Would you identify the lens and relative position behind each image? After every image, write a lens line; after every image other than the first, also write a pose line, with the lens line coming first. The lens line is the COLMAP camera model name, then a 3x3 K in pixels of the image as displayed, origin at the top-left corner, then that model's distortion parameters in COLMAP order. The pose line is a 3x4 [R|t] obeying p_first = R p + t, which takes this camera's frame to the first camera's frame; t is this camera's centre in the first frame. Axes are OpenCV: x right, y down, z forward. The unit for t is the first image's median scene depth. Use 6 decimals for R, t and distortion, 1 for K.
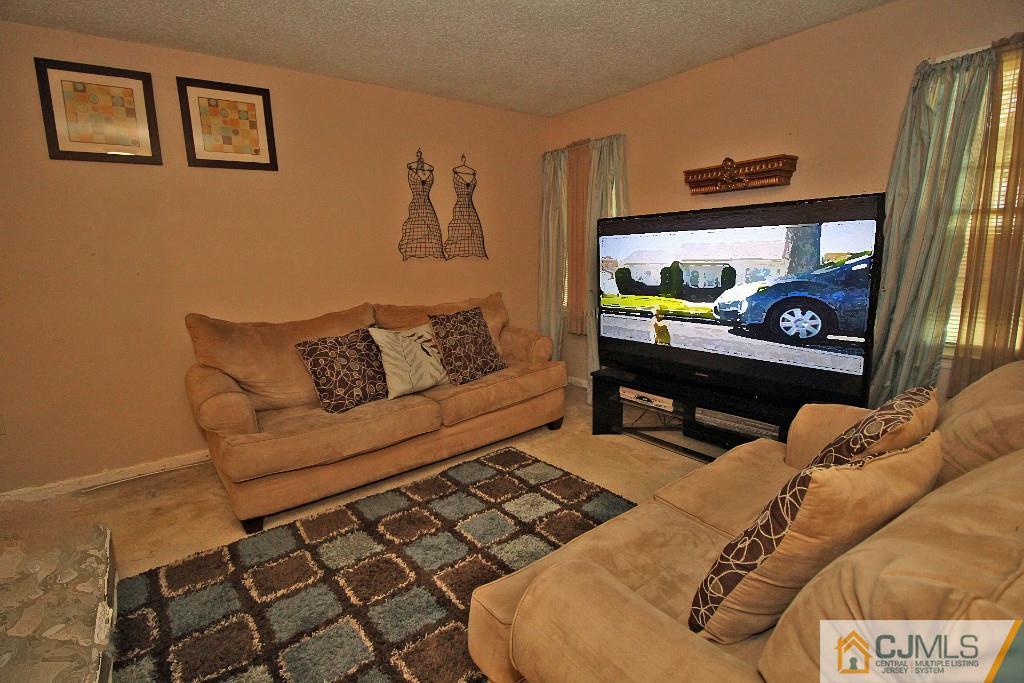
lens RADIAL K [[476.1, 0, 510.5], [0, 476.1, 340.9], [0, 0, 1]] dist [-0.016533, -0.005850]
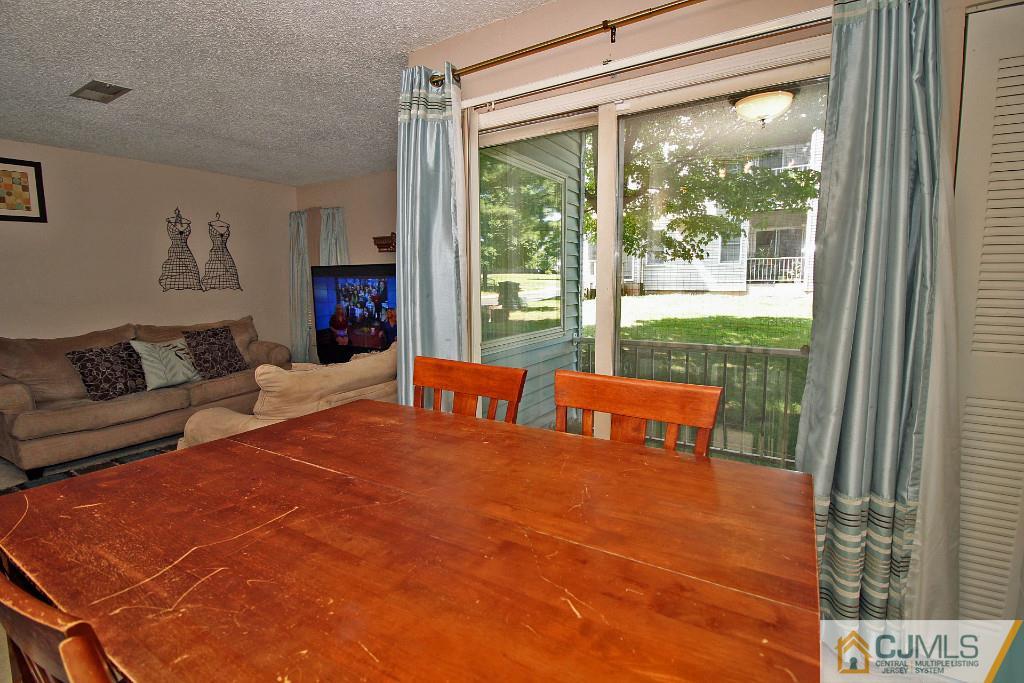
lens RADIAL K [[476.1, 0, 514.3], [0, 476.1, 334.8], [0, 0, 1]] dist [-0.016533, -0.005850]
pose [[0.926824, -0.024385, 0.374704, 0.218824], [0.050349, 0.996948, -0.059656, 0.089859], [-0.372105, 0.074157, 0.925223, -0.658044]]
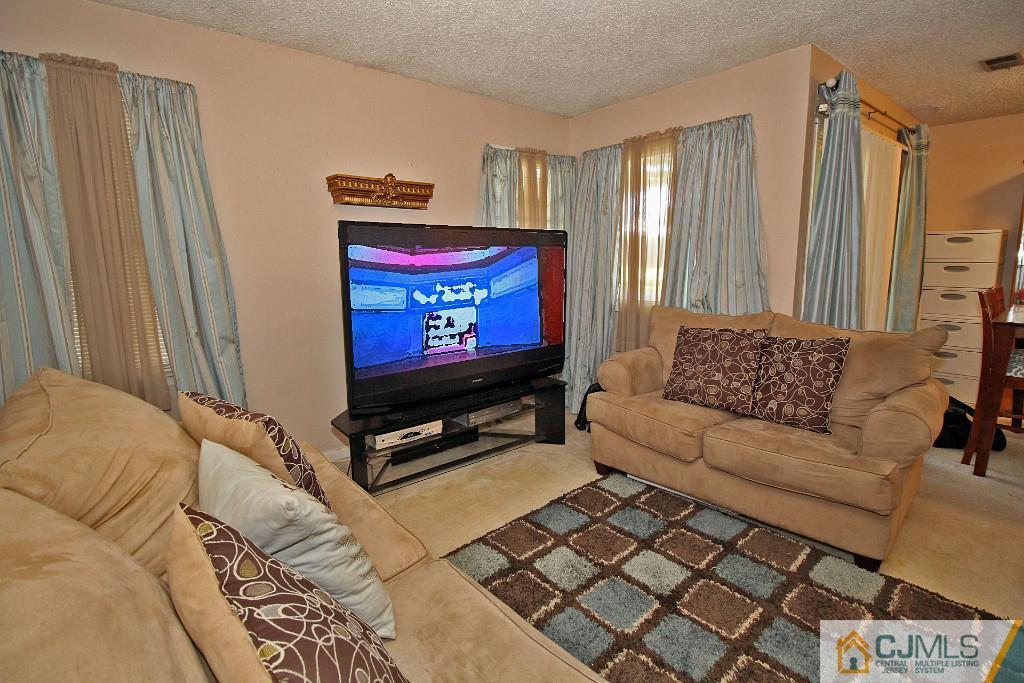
lens RADIAL K [[476.1, 0, 510.3], [0, 476.1, 333.8], [0, 0, 1]] dist [-0.016533, -0.005850]
pose [[-0.033502, -0.137988, 0.989867, -0.600431], [0.197638, 0.969950, 0.141900, -0.155474], [-0.979702, 0.200389, -0.005224, 0.846203]]
